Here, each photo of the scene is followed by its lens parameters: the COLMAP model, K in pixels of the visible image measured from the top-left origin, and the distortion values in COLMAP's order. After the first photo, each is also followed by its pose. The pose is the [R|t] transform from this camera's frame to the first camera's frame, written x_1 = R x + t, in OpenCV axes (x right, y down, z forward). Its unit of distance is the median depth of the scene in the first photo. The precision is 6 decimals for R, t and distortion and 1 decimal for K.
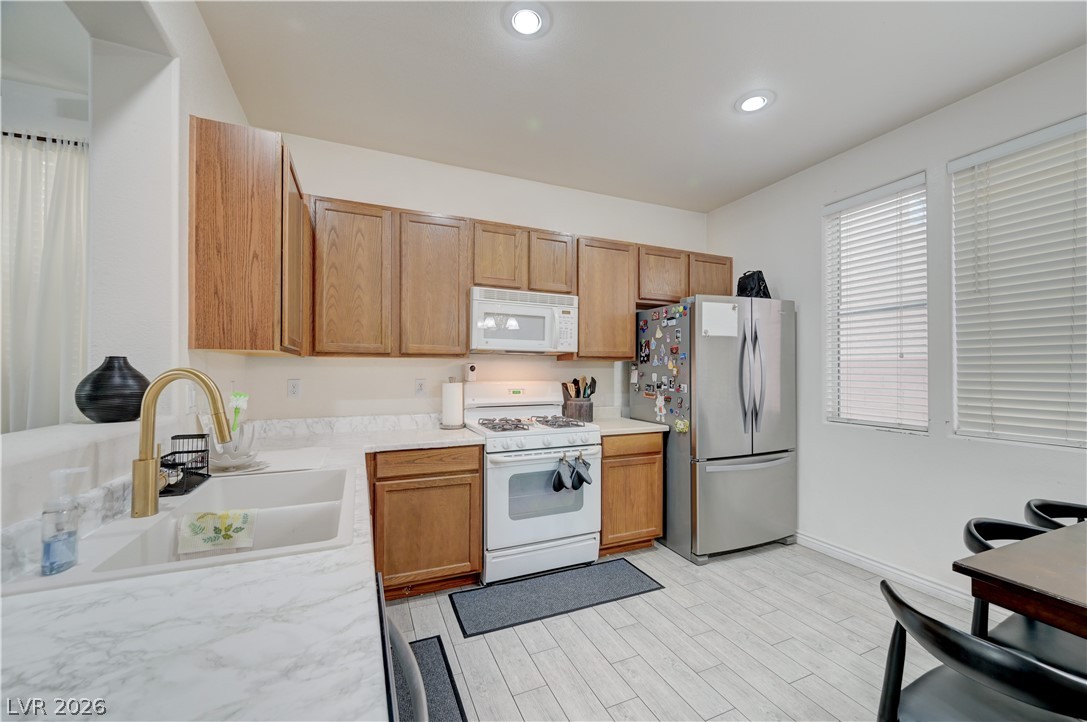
lens RADIAL K [[428.2, 0, 545.6], [0, 428.2, 364.9], [0, 0, 1]] dist [0.000832, -0.000011]
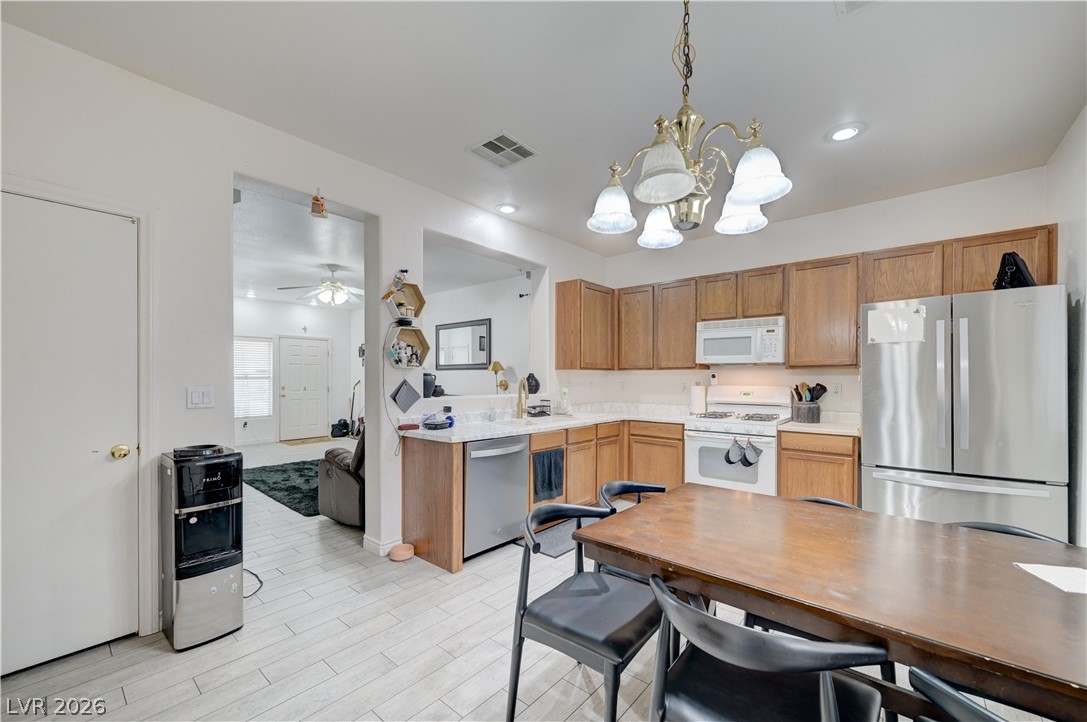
lens RADIAL K [[428.2, 0, 545.4], [0, 428.2, 372.7], [0, 0, 1]] dist [0.000832, -0.000011]
pose [[0.432165, -0.010799, -0.901730, 0.964528], [0.014058, 0.999887, -0.005238, -0.004482], [0.901685, -0.010413, 0.432269, -0.140904]]
